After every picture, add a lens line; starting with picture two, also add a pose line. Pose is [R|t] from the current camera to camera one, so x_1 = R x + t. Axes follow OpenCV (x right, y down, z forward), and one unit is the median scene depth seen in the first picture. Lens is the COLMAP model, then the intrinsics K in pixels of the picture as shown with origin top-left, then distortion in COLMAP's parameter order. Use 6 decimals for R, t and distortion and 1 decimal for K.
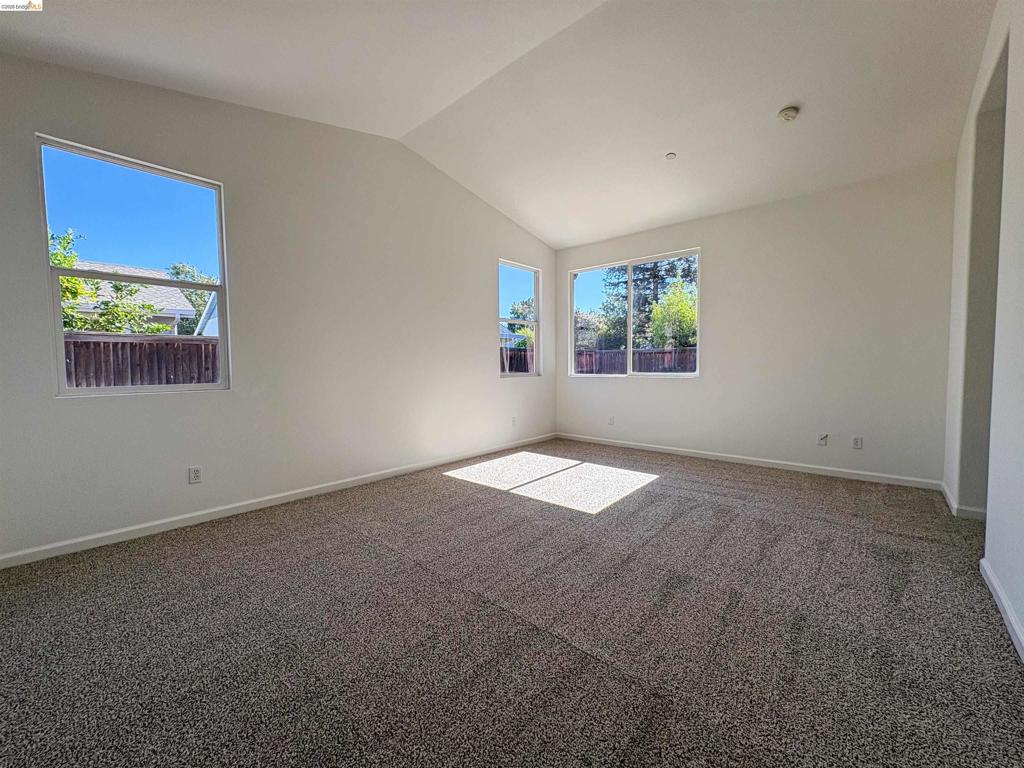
lens RADIAL K [[412.1, 0, 512.0], [0, 412.1, 384.0], [0, 0, 1]] dist [0.002070, -0.000194]
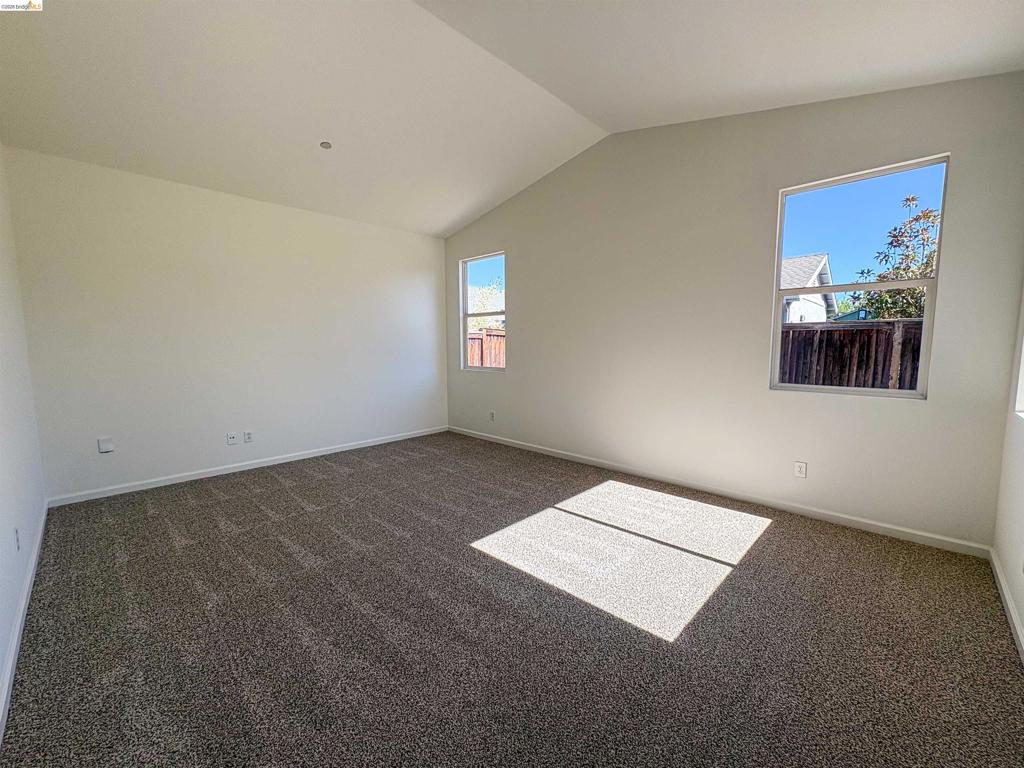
lens RADIAL K [[412.0, 0, 527.3], [0, 412.0, 384.2], [0, 0, 1]] dist [0.000108, -0.000047]
pose [[-0.034831, 0.079714, -0.996209, 0.806728], [-0.090985, 0.992421, 0.082592, -0.060277], [0.995243, 0.093517, -0.027314, 0.920713]]
